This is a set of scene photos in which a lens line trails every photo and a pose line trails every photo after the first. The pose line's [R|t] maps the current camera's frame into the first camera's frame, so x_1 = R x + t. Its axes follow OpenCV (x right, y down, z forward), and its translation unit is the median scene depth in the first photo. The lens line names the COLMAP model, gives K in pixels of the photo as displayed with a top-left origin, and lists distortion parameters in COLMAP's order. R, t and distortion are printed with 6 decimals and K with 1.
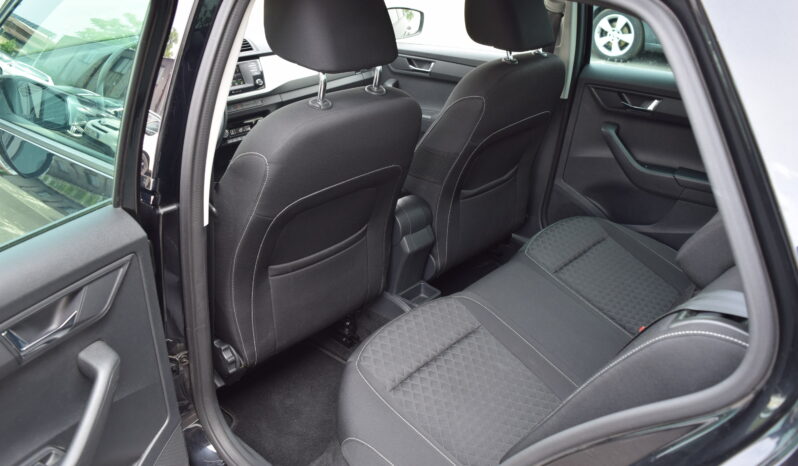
lens RADIAL K [[648.6, 0, 399.9], [0, 648.6, 233.6], [0, 0, 1]] dist [-0.092346, 0.021632]
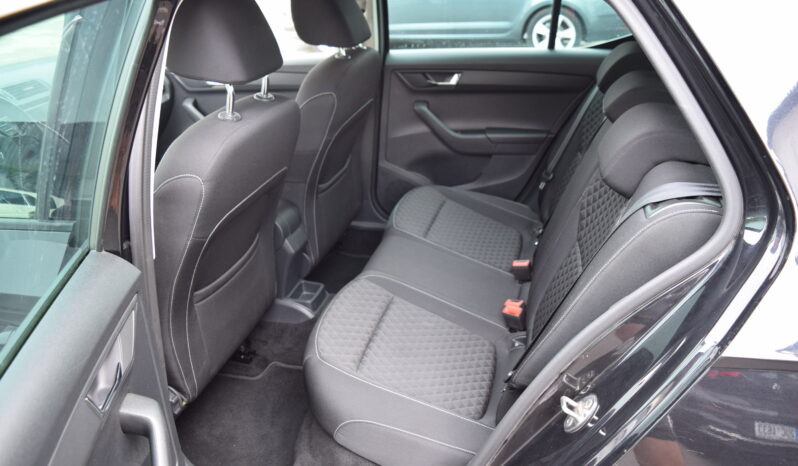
lens RADIAL K [[648.6, 0, 397.7], [0, 648.6, 235.5], [0, 0, 1]] dist [-0.092346, 0.021632]
pose [[0.888645, -0.235207, 0.393685, -0.231566], [0.239535, 0.970108, 0.038900, 0.002163], [-0.391067, 0.059733, 0.918422, -0.010005]]
